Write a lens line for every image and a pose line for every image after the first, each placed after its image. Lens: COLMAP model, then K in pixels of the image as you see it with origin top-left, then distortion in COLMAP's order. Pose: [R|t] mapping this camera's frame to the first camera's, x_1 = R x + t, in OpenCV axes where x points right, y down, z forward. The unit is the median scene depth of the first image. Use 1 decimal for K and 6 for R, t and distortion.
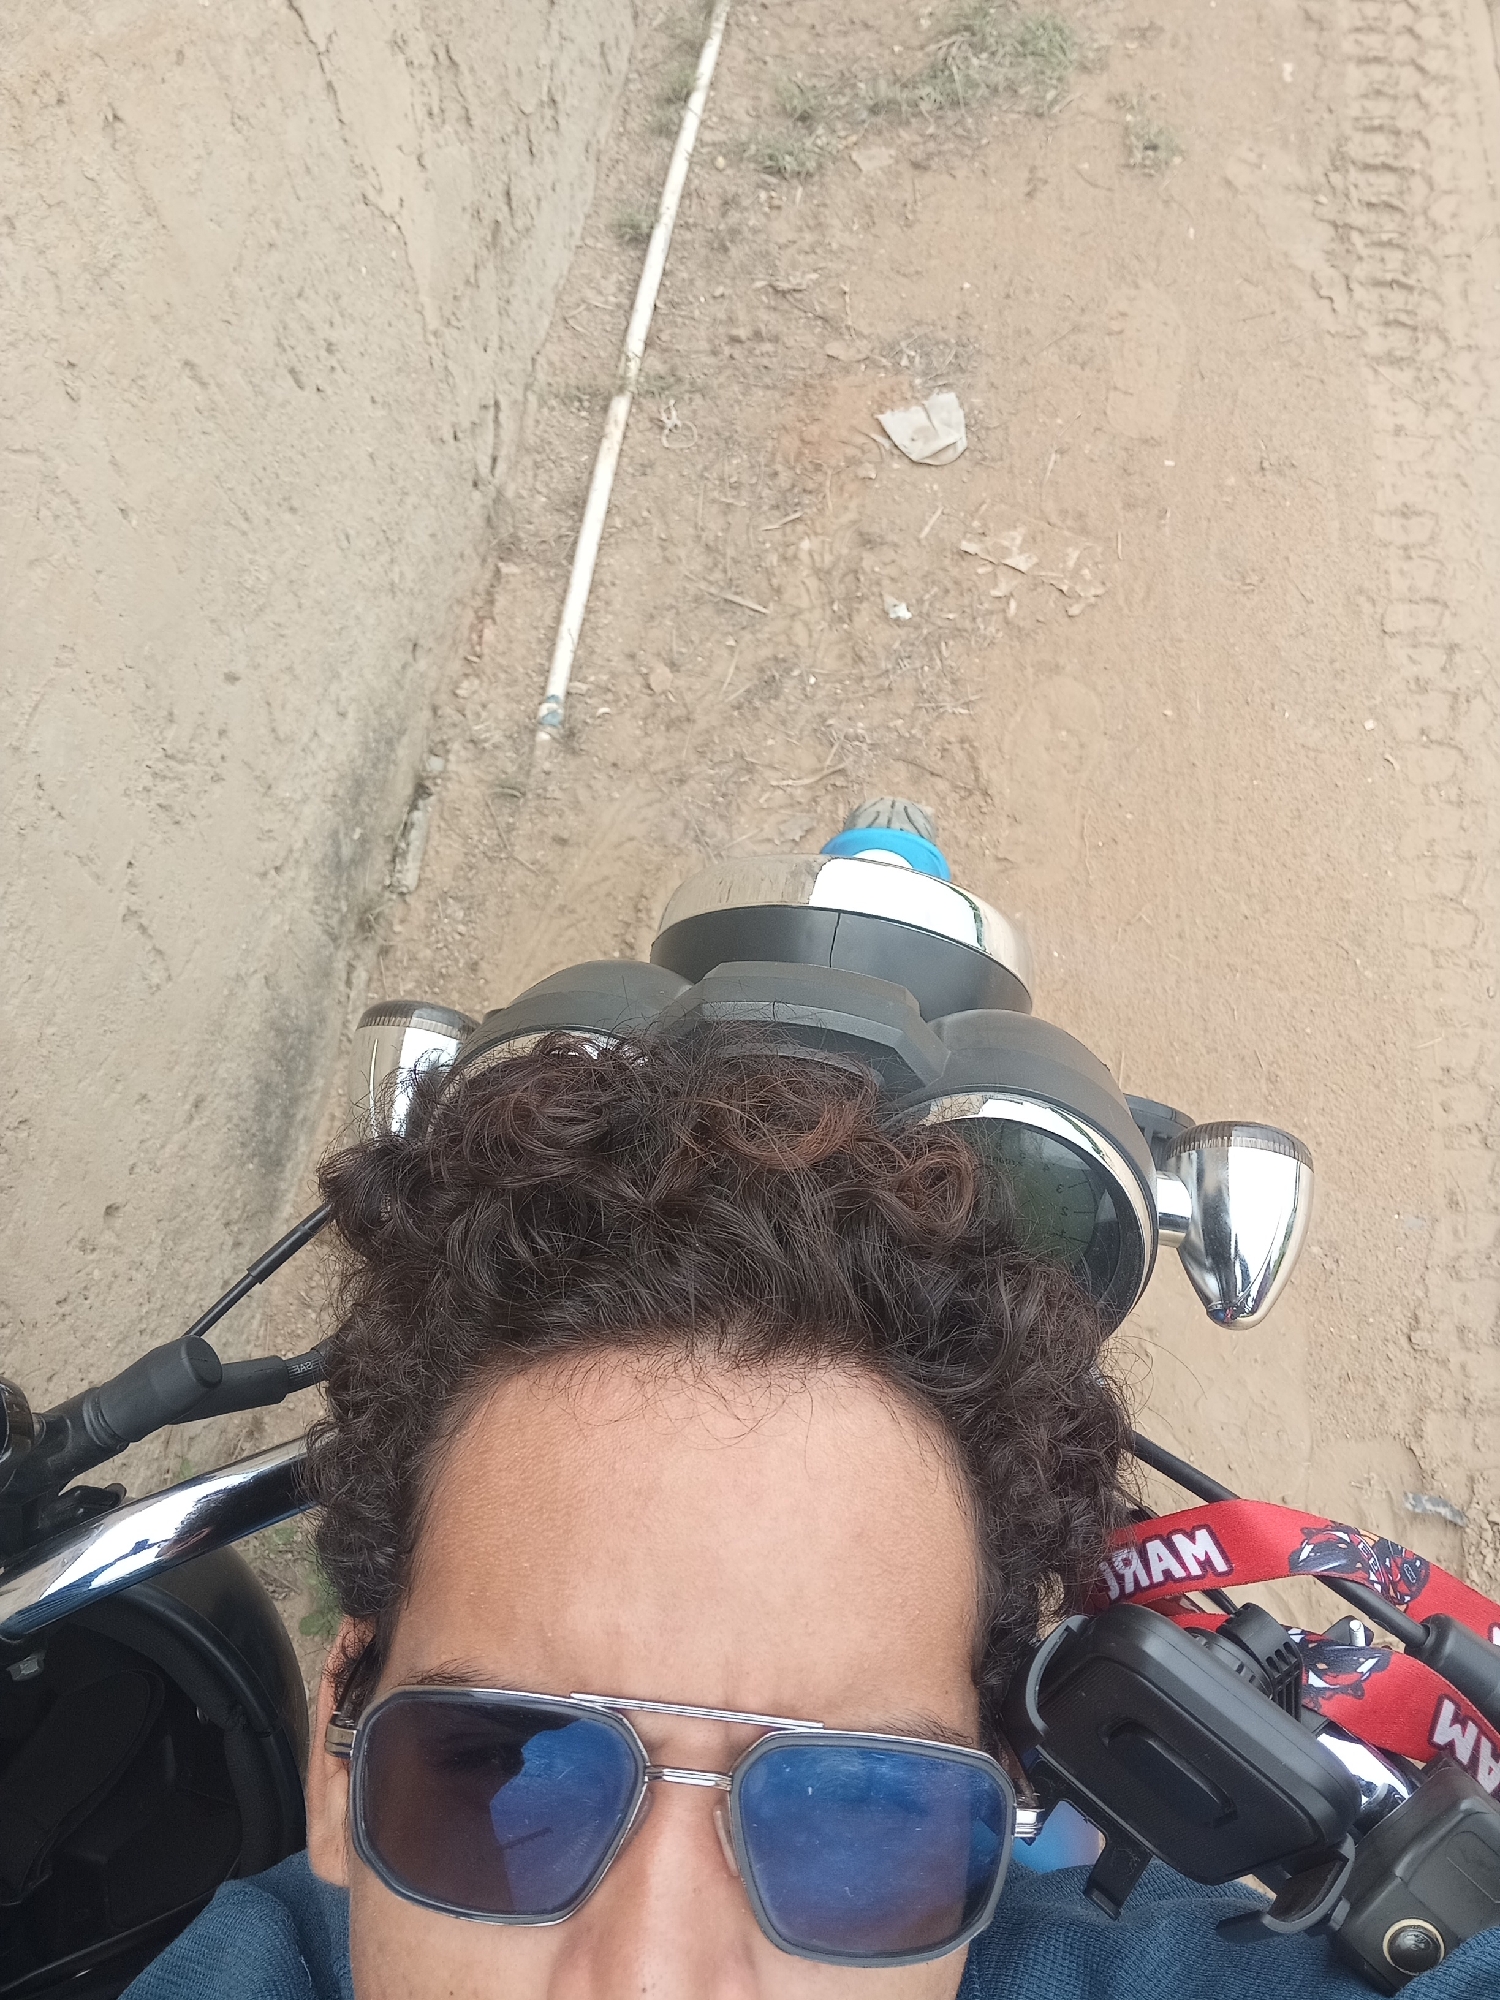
lens RADIAL K [[1759.5, 0, 755.5], [0, 1759.5, 922.1], [0, 0, 1]] dist [0.025404, -0.086234]
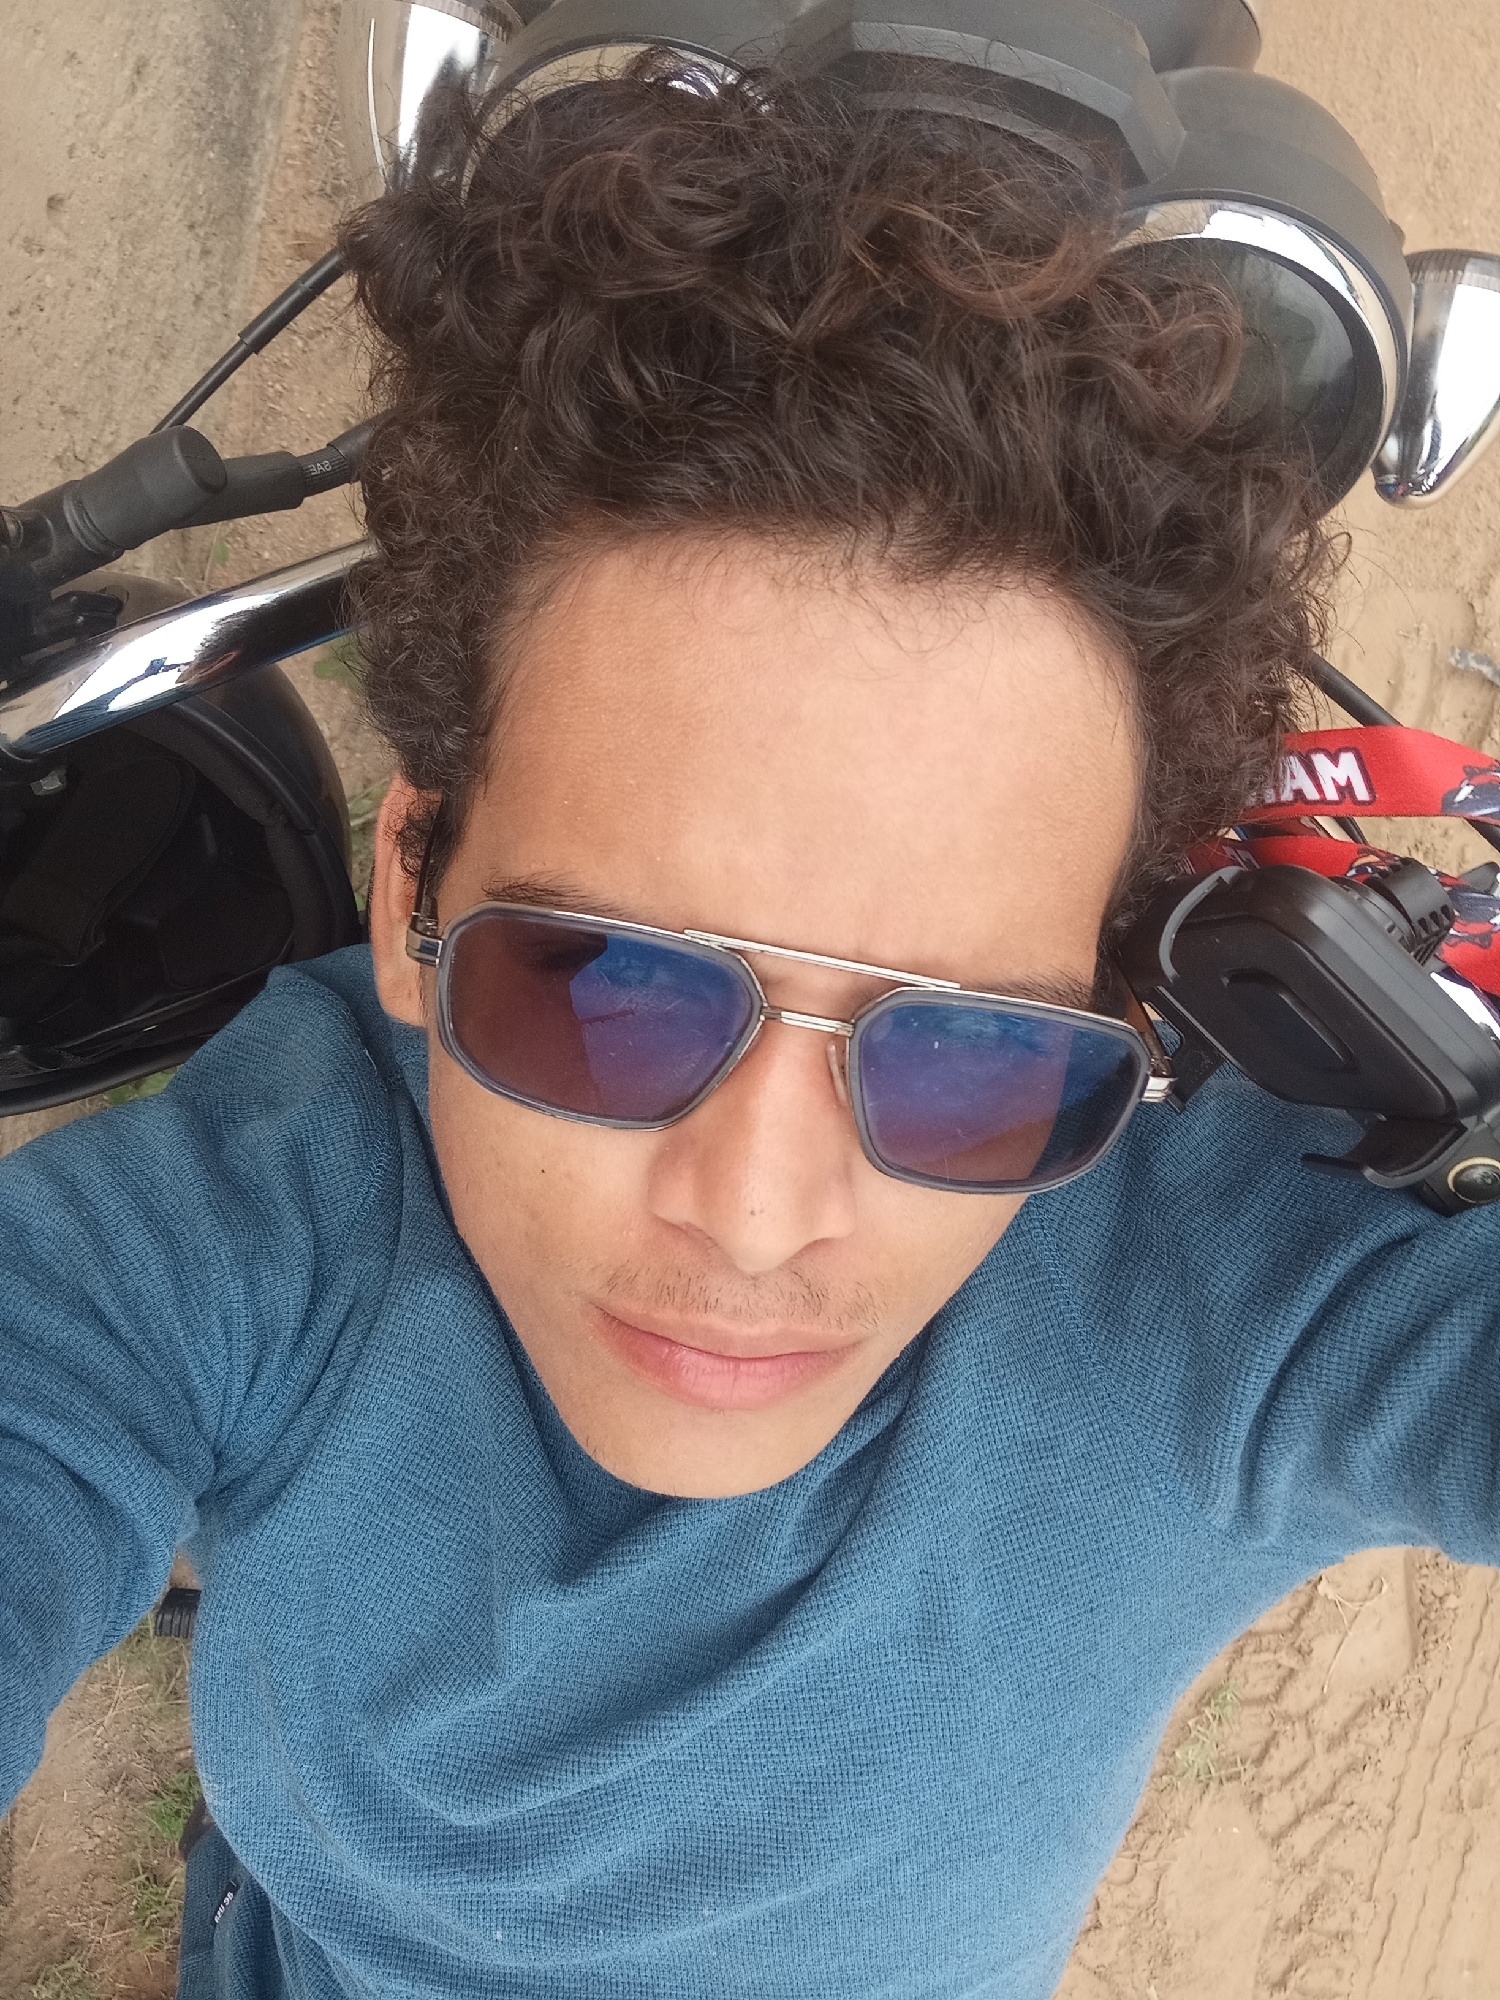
lens RADIAL K [[1572.2, 0, 750.0], [0, 1572.2, 1000.0], [0, 0, 1]] dist [0.013847, -0.055807]
pose [[0.996298, 0.058200, 0.063269, -0.059503], [-0.084416, 0.801454, 0.592069, -0.004884], [-0.016249, -0.595218, 0.803400, 0.168583]]
